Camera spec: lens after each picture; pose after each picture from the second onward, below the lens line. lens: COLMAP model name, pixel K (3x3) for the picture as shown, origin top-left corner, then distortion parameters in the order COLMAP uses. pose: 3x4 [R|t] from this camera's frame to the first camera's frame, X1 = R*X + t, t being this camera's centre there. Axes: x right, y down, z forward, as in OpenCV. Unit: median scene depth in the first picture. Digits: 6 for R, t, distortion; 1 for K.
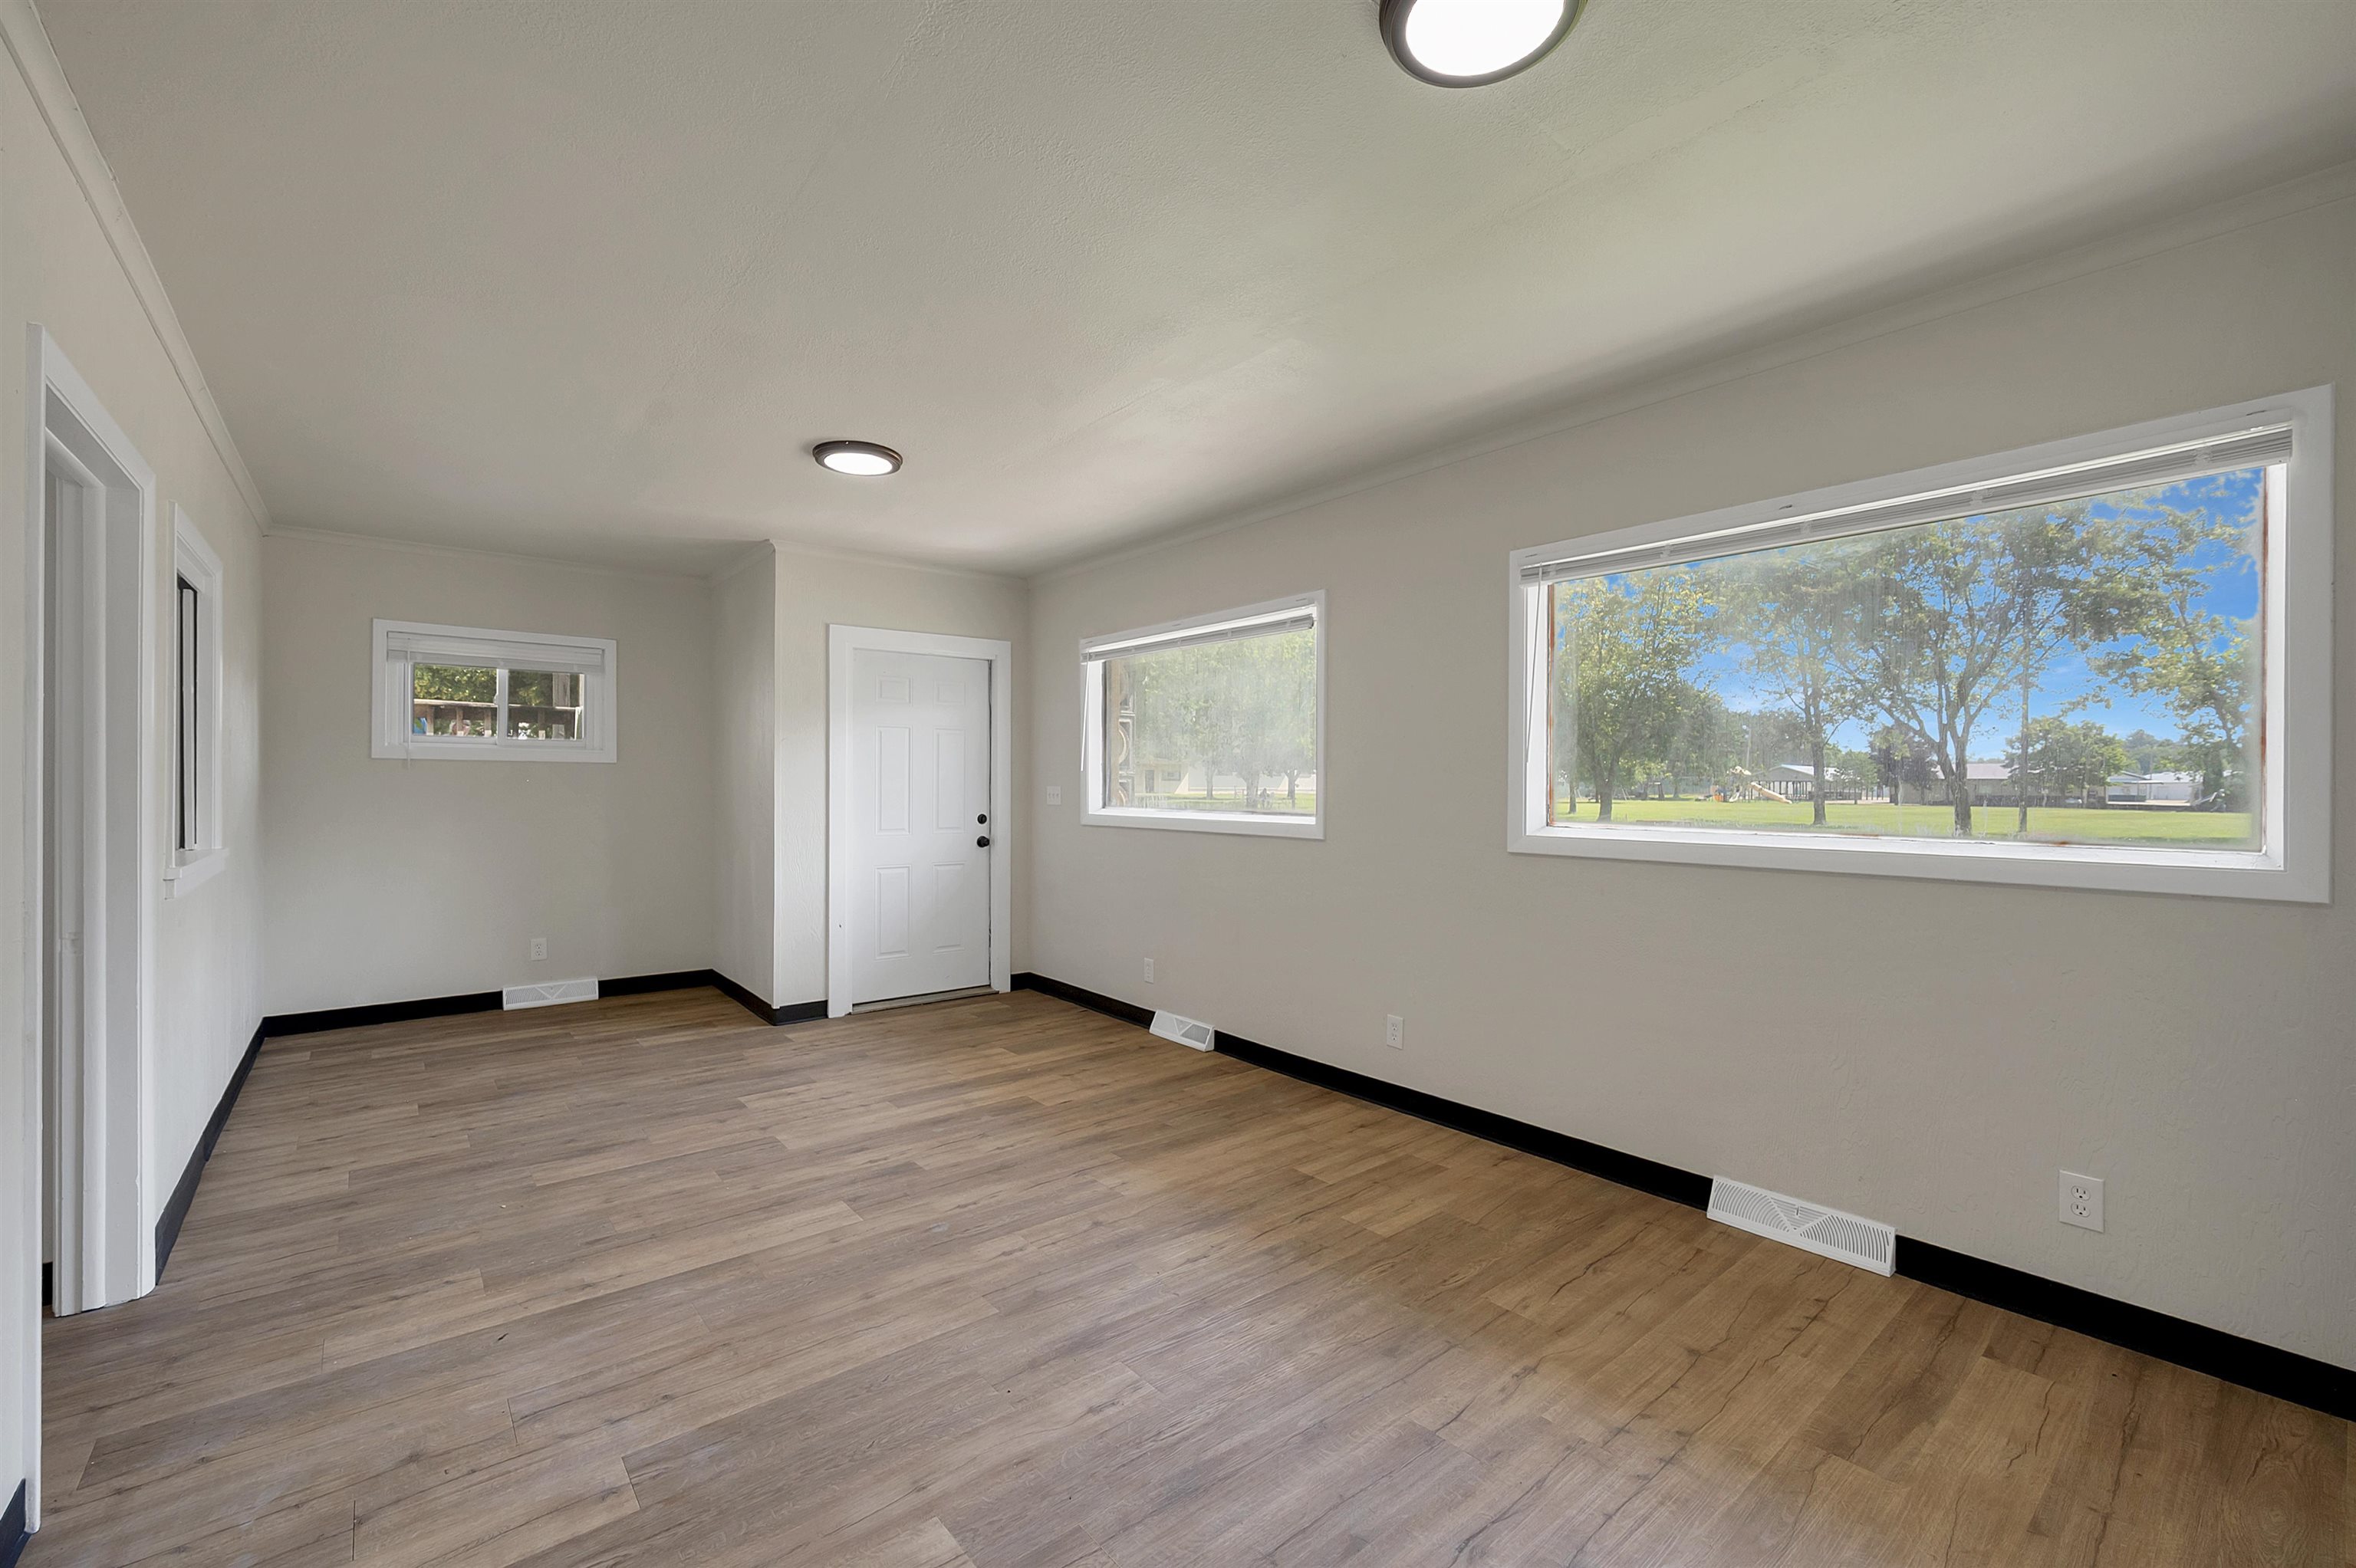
lens RADIAL K [[972.2, 0, 1184.9], [0, 972.2, 783.7], [0, 0, 1]] dist [0.000670, -0.000410]
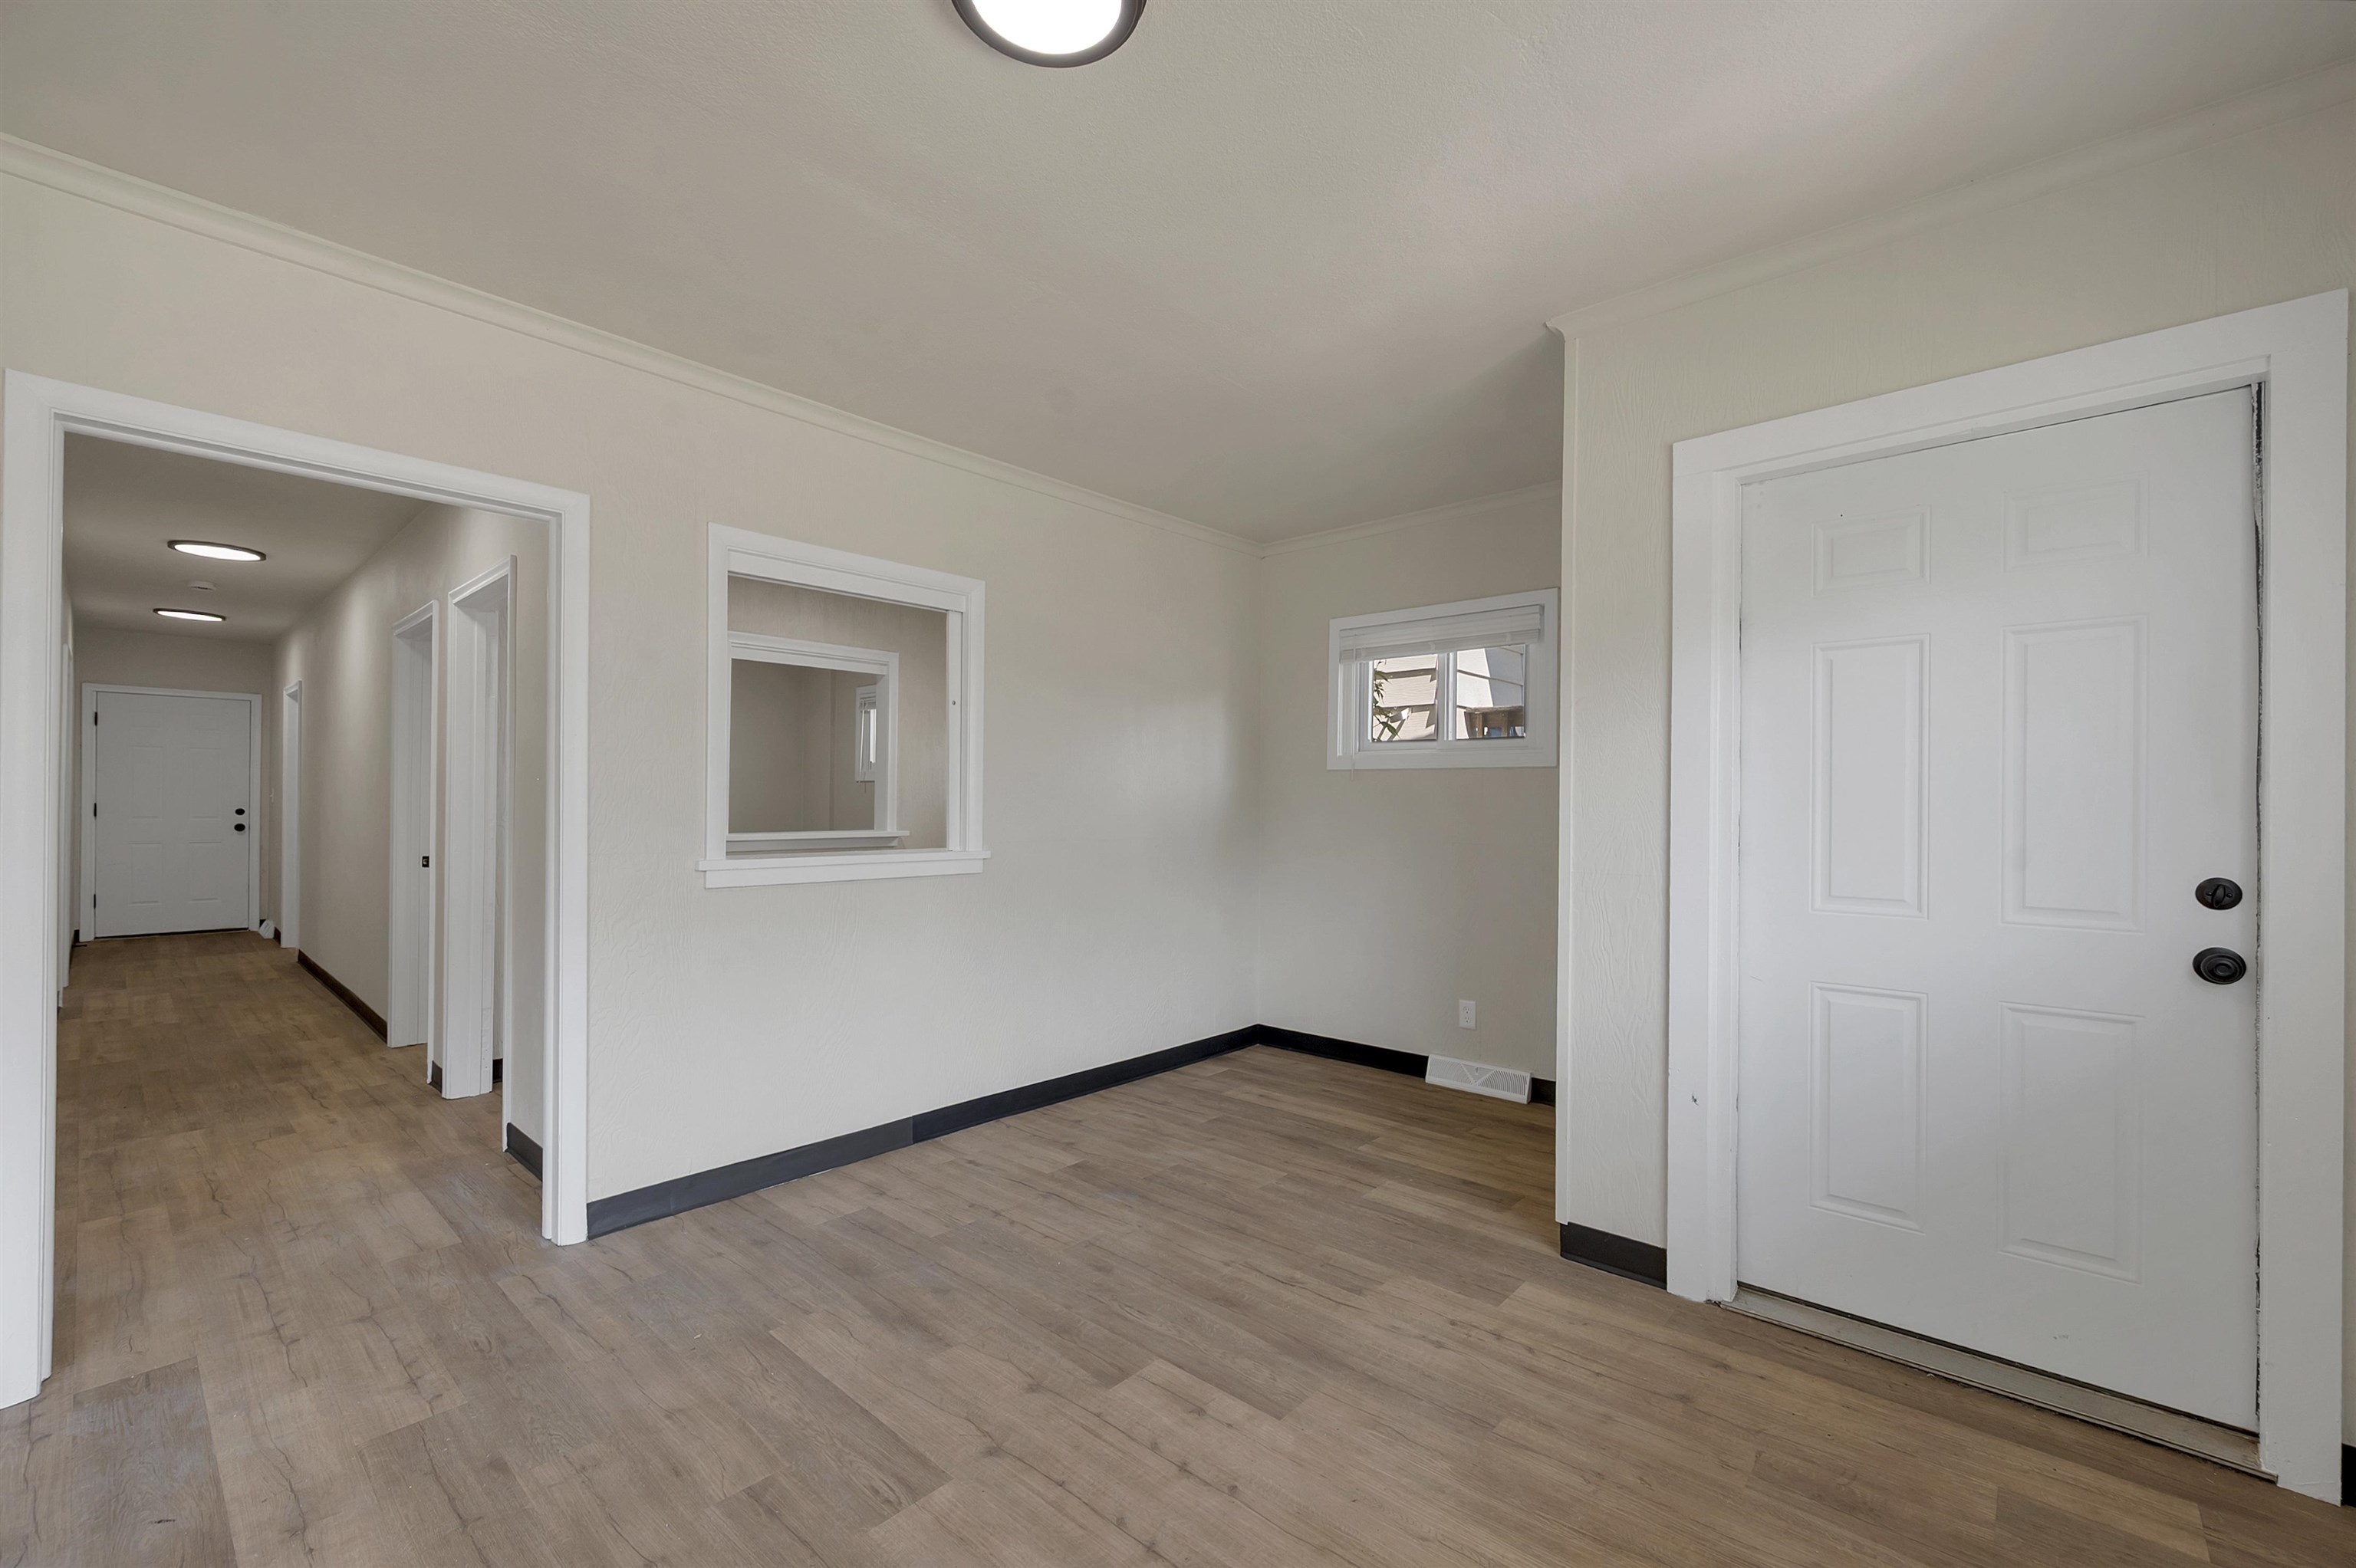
lens RADIAL K [[974.7, 0, 1197.1], [0, 974.7, 809.9], [0, 0, 1]] dist [-0.002530, -0.000352]
pose [[0.156784, -0.000021, -0.987633, 0.091020], [-0.009140, 0.999957, -0.001472, 0.022216], [0.987591, 0.009258, 0.156777, 1.111501]]
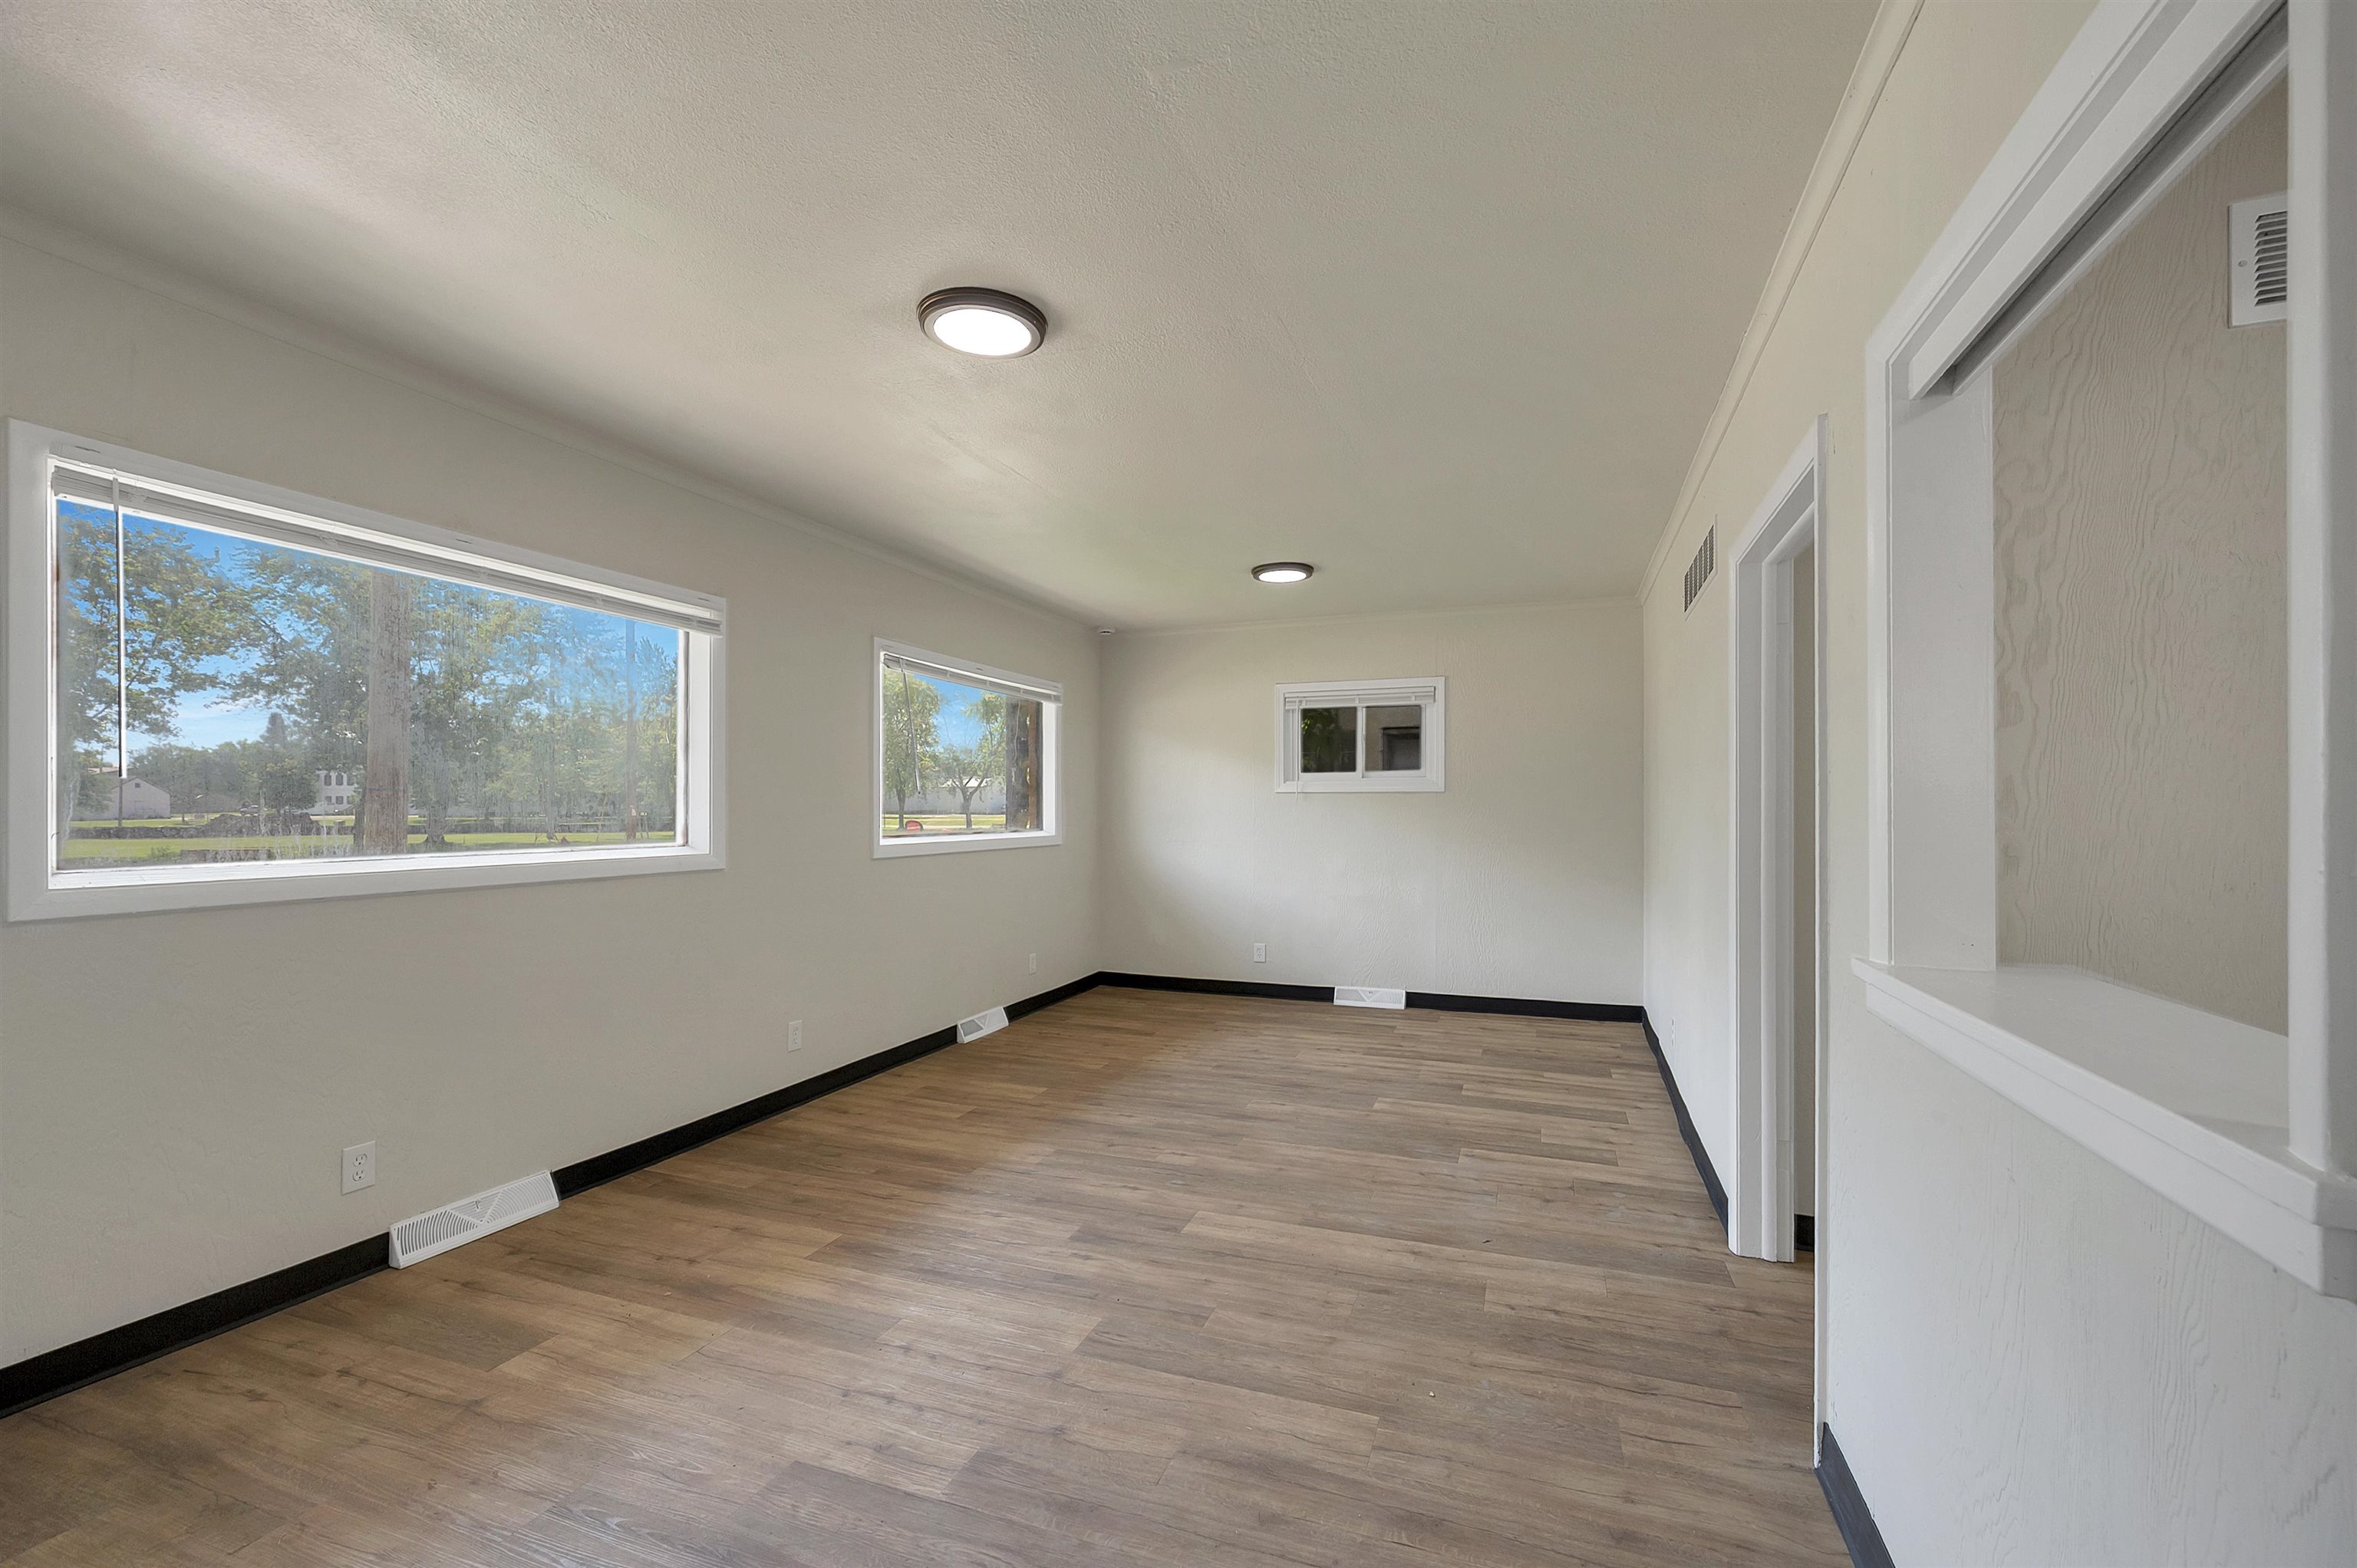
lens RADIAL K [[965.6, 0, 1190.3], [0, 965.6, 768.1], [0, 0, 1]] dist [-0.000127, 0.000001]
pose [[-0.502671, 0.032673, 0.863860, -1.101482], [-0.001190, 0.999258, -0.038486, -0.004433], [-0.864477, -0.020374, -0.502259, 1.348287]]
